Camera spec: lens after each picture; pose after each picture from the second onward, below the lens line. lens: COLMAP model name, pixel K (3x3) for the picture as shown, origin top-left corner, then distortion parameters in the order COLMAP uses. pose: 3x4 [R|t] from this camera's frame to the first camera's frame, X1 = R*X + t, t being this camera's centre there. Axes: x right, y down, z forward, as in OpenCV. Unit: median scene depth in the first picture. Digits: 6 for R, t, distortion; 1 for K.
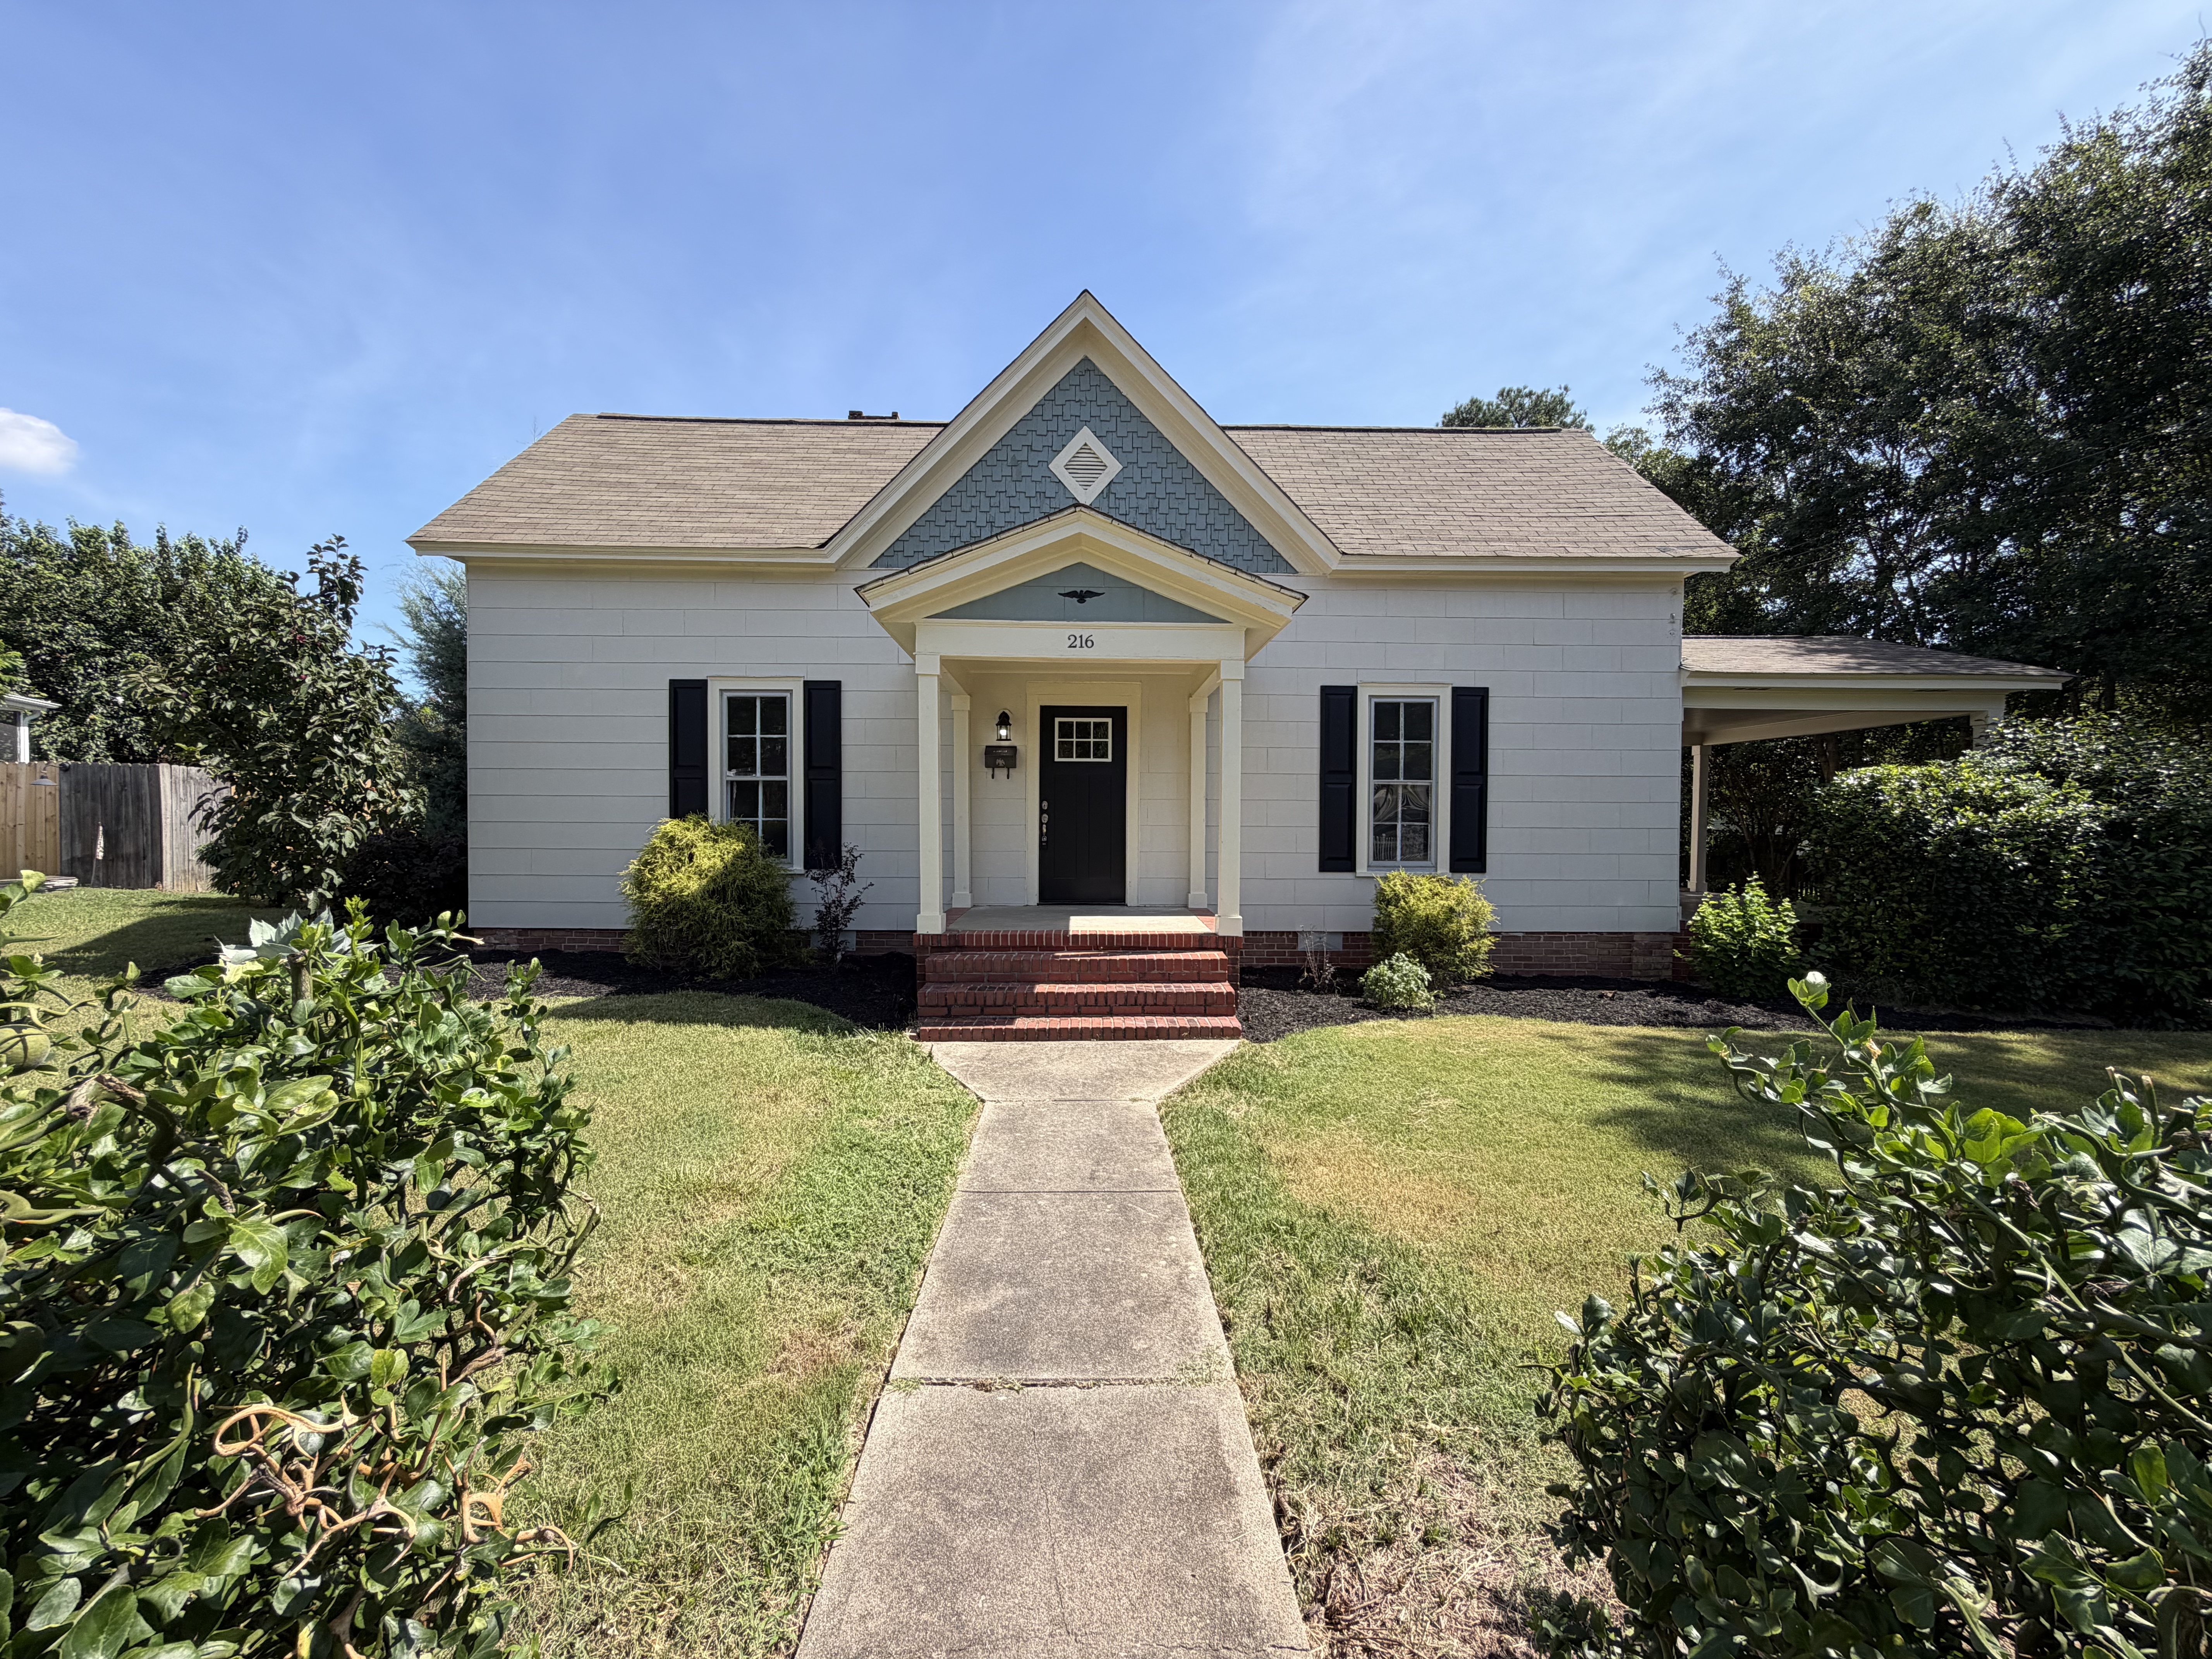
lens RADIAL K [[872.3, 0, 1100.2], [0, 872.3, 829.0], [0, 0, 1]] dist [0.000230, 0.000133]
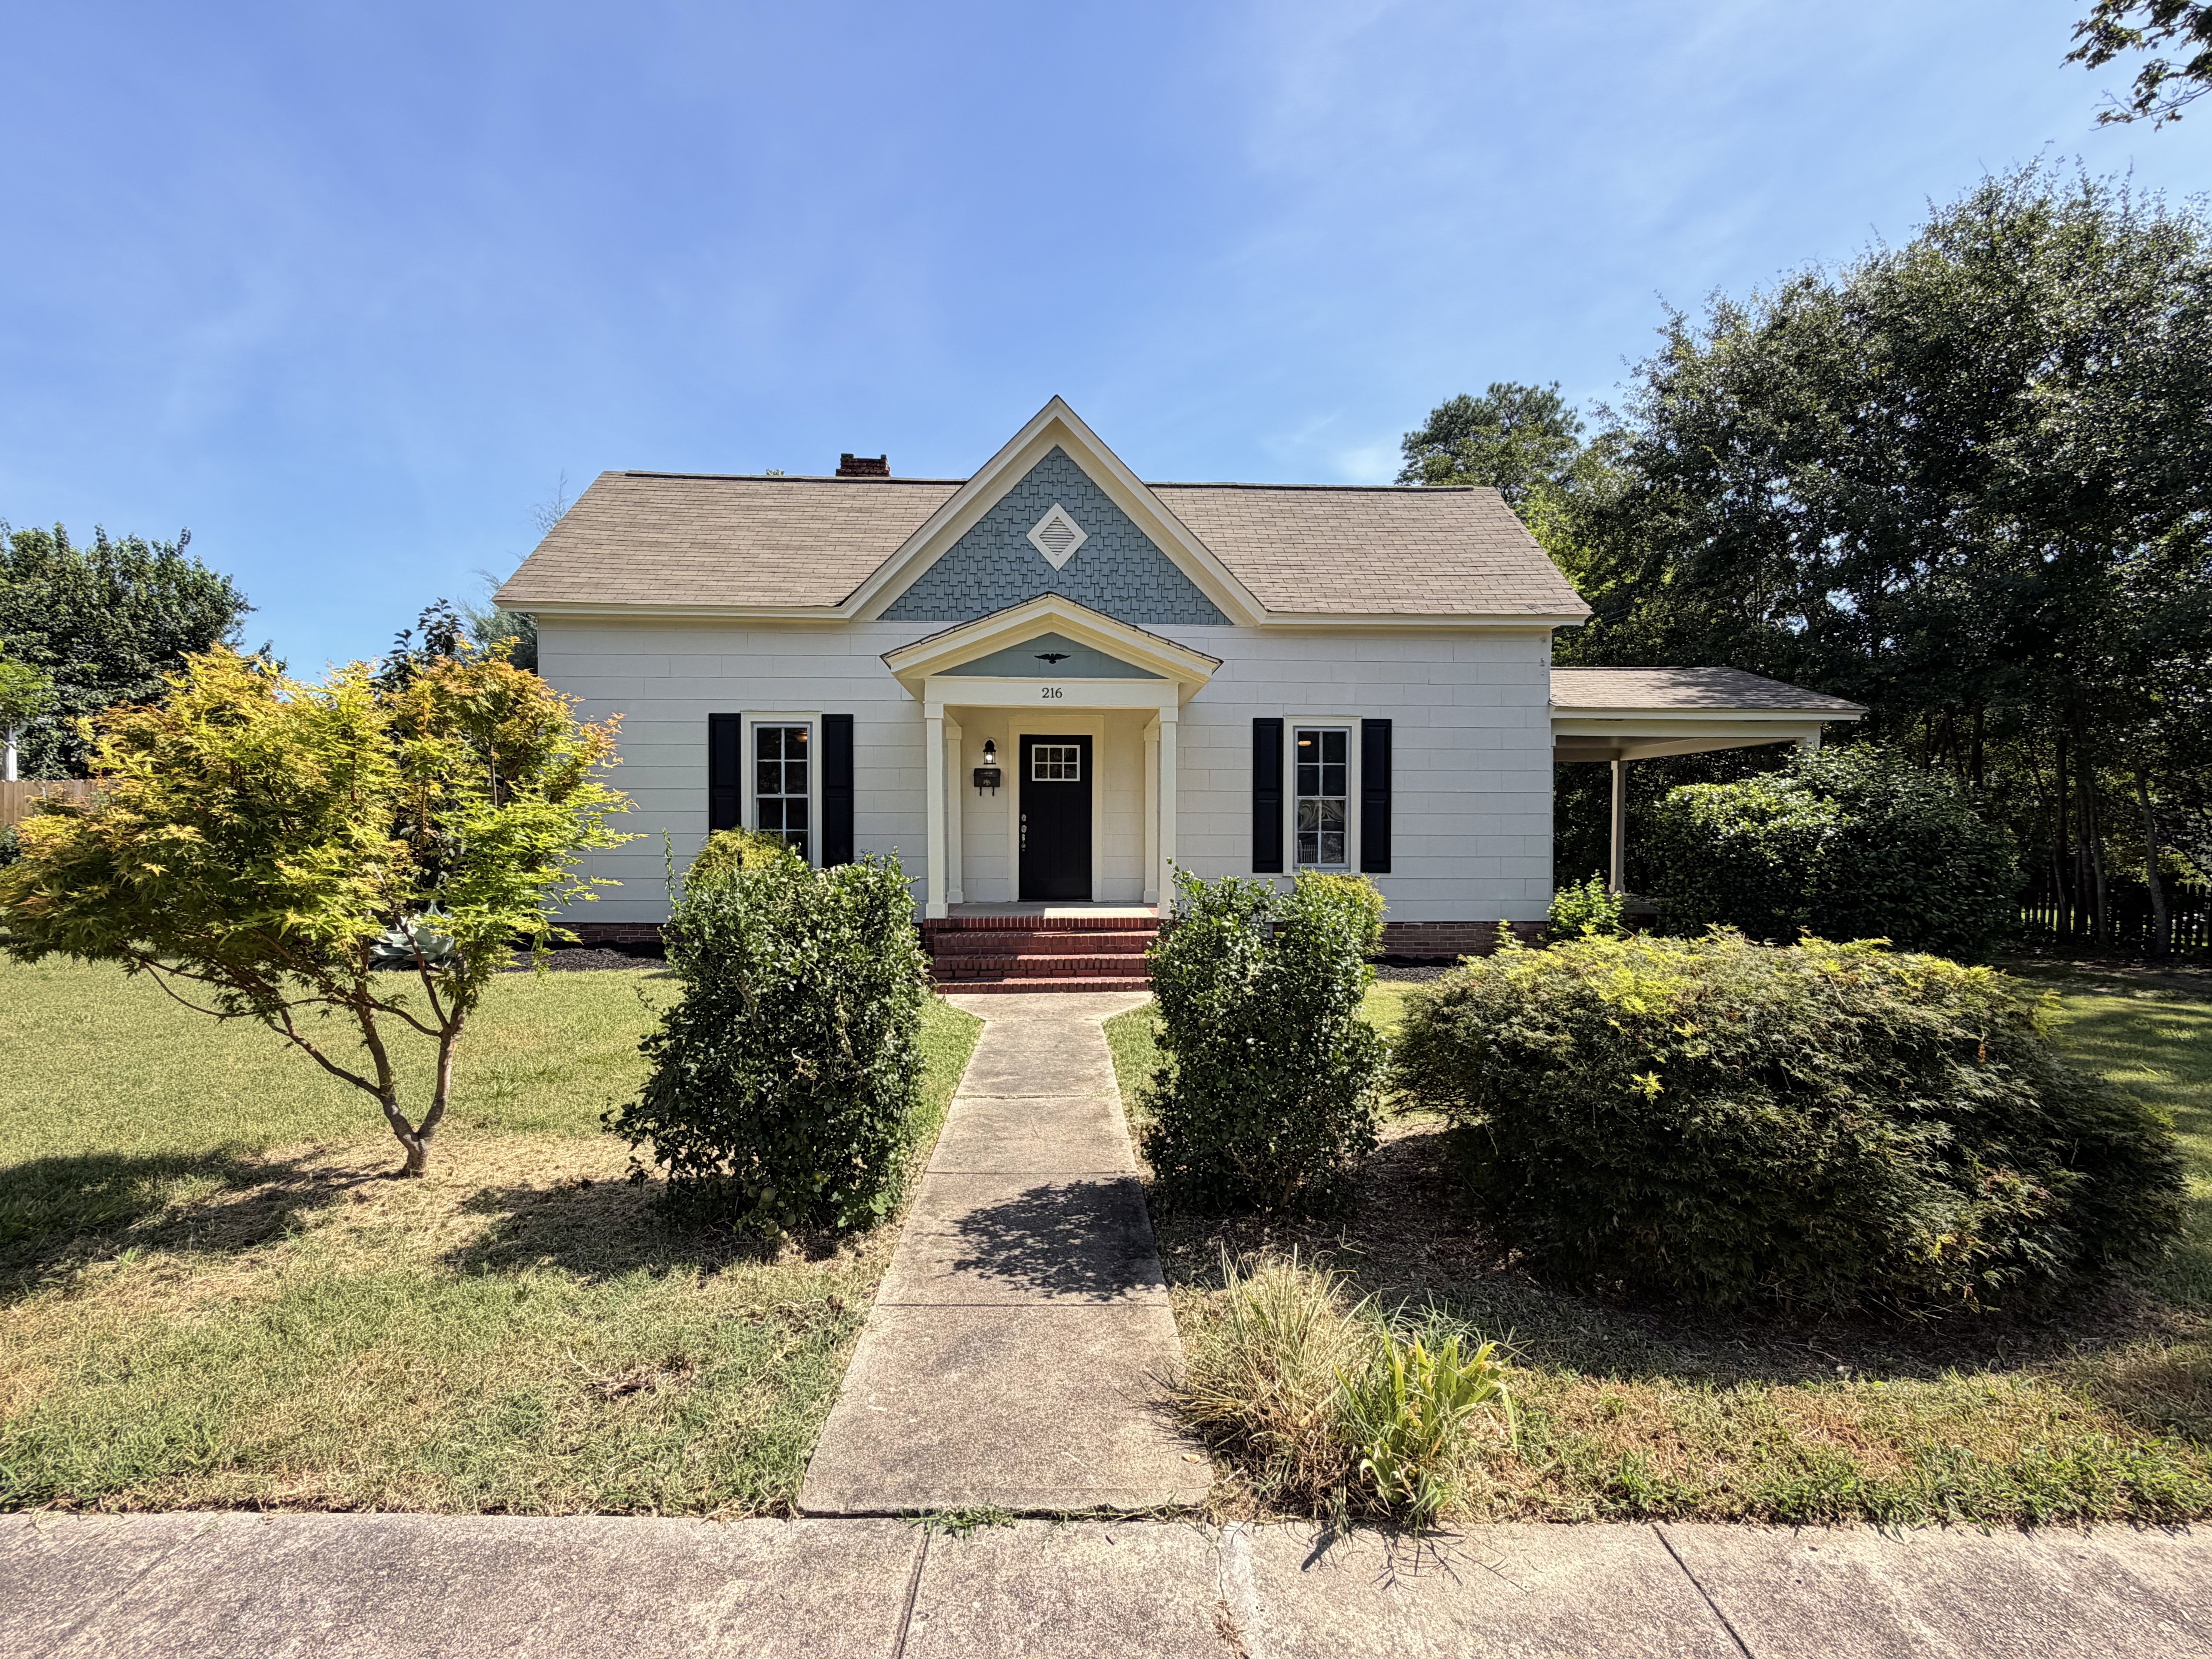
lens RADIAL K [[987.7, 0, 1107.6], [0, 987.7, 830.2], [0, 0, 1]] dist [-0.000038, -0.000199]
pose [[0.999690, -0.003307, 0.024666, 0.018074], [0.003539, 0.999950, -0.009336, 0.002932], [-0.024634, 0.009420, 0.999652, -0.363250]]
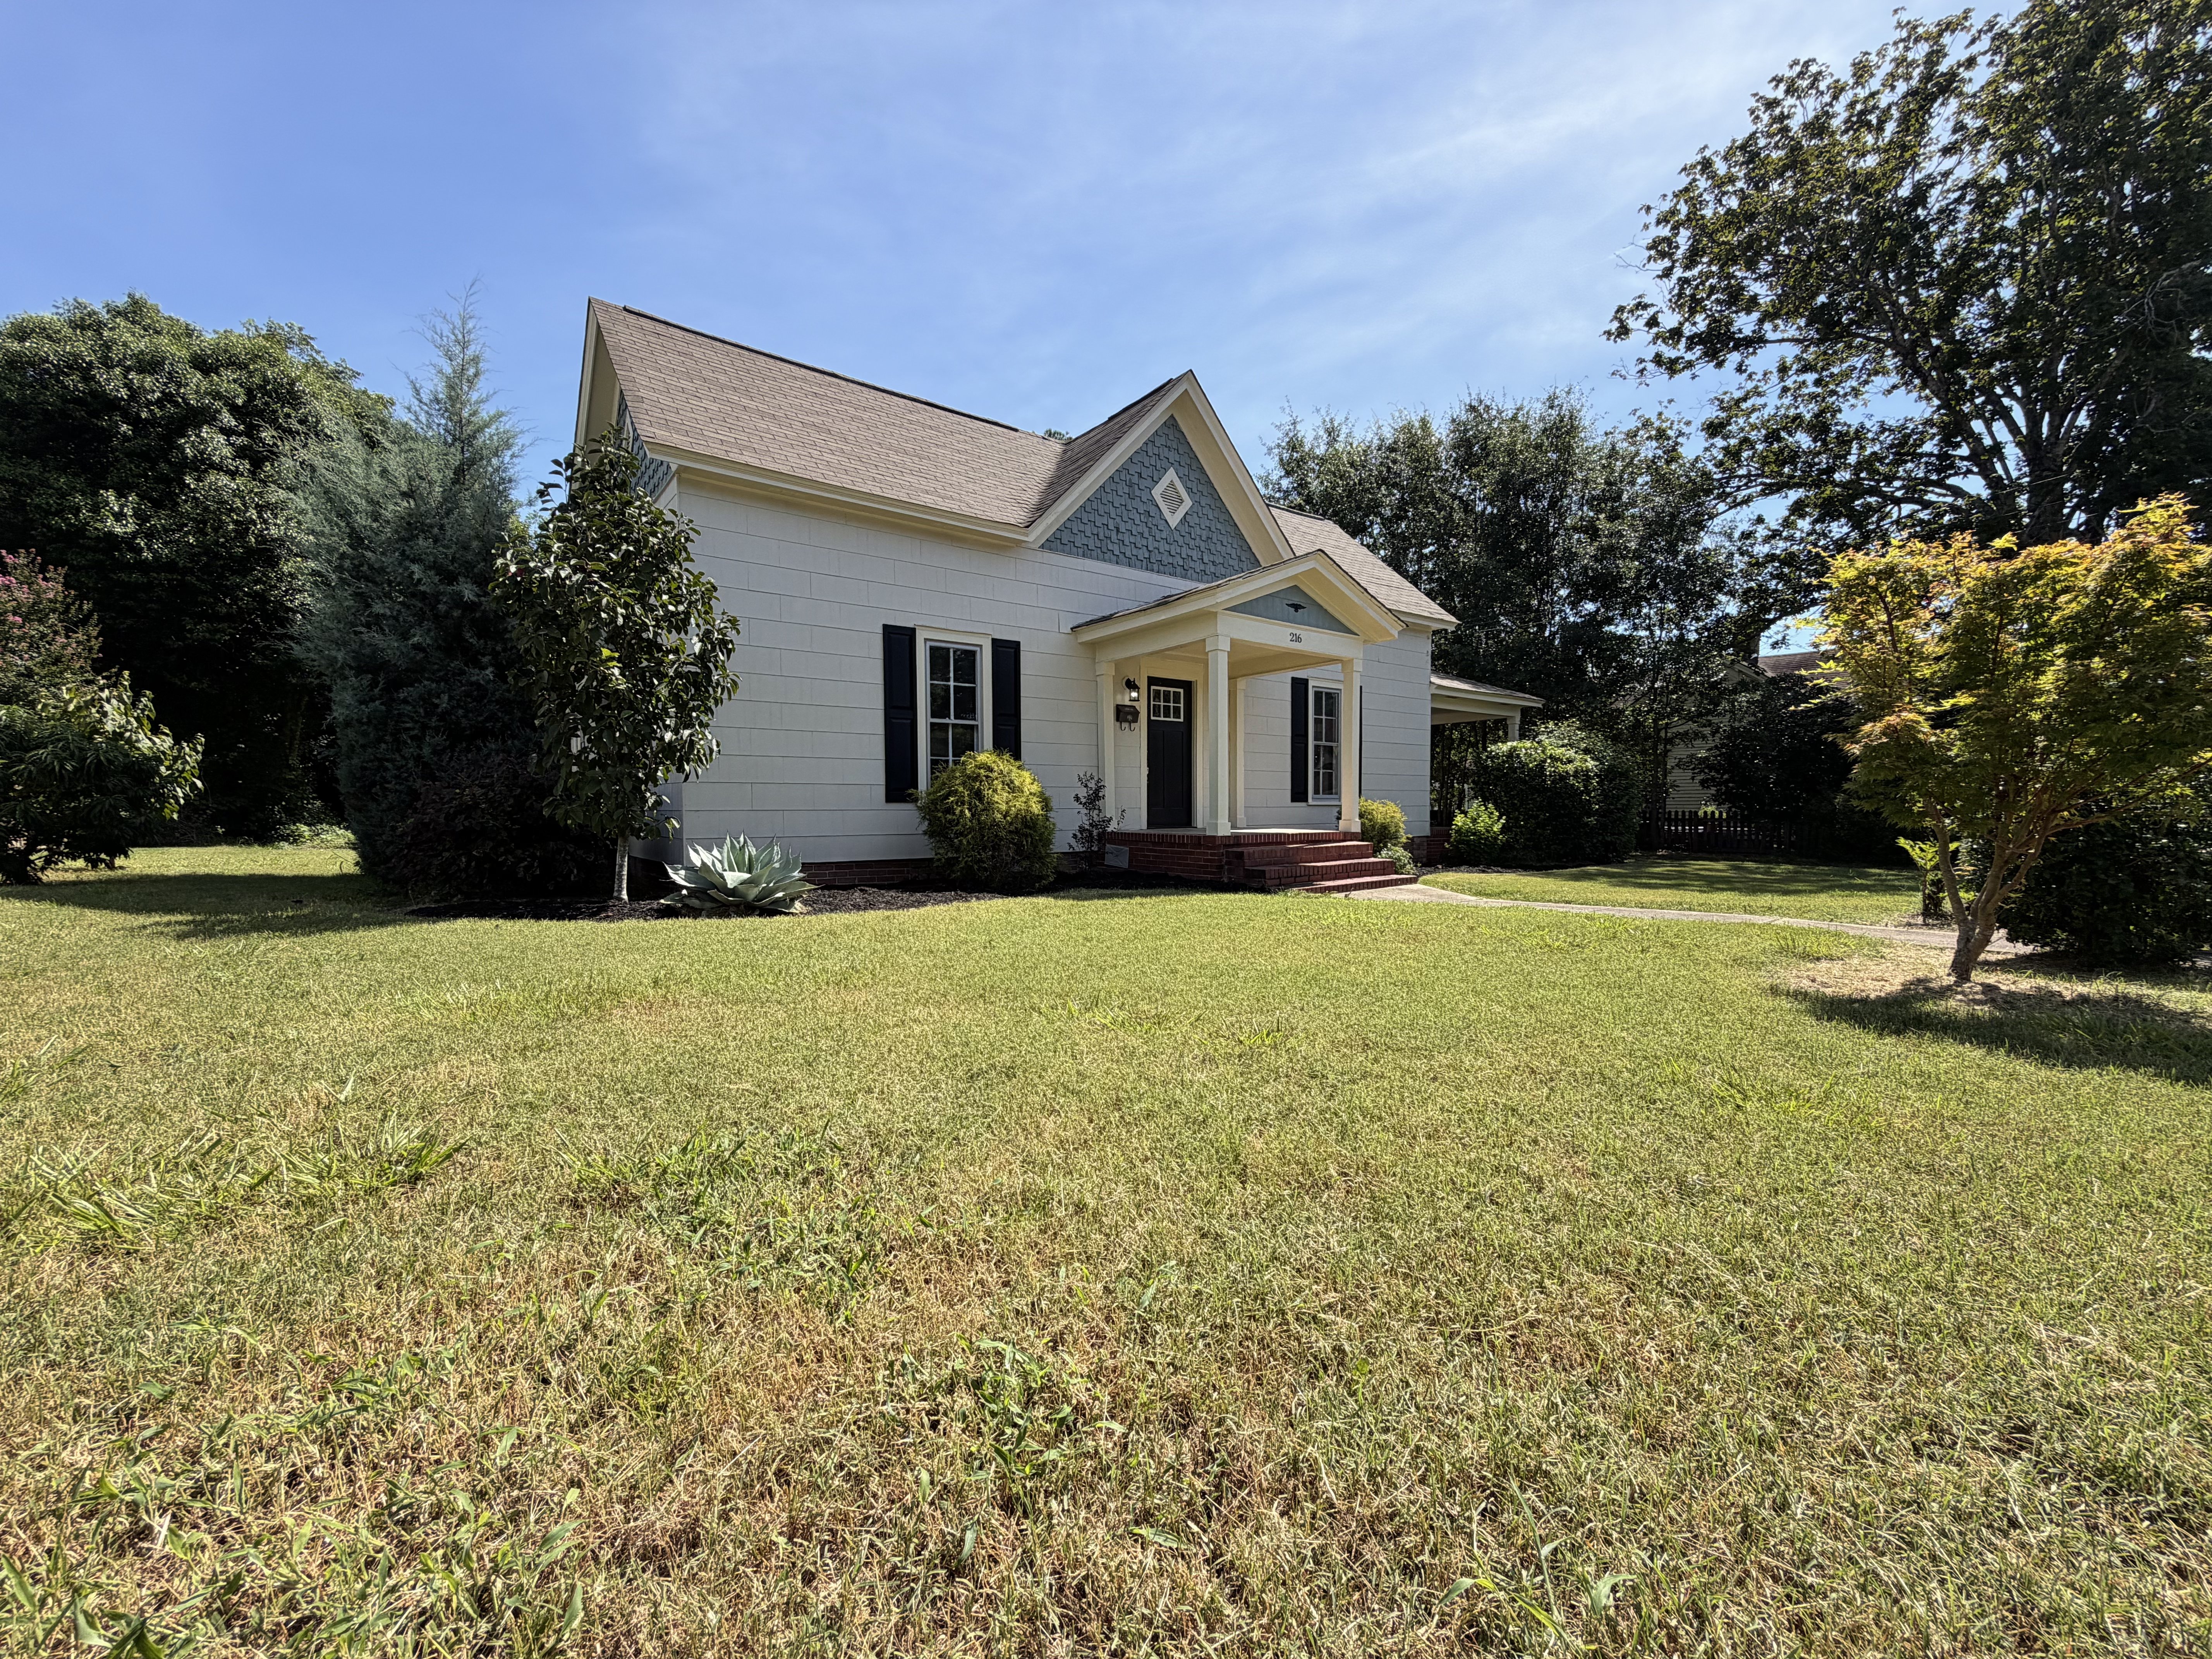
lens RADIAL K [[872.3, 0, 1110.2], [0, 872.3, 818.4], [0, 0, 1]] dist [0.000230, 0.000133]
pose [[0.801343, -0.021268, 0.597826, -0.907011], [0.016805, 0.999774, 0.013041, 0.054323], [-0.597969, -0.000404, 0.801519, -0.009465]]
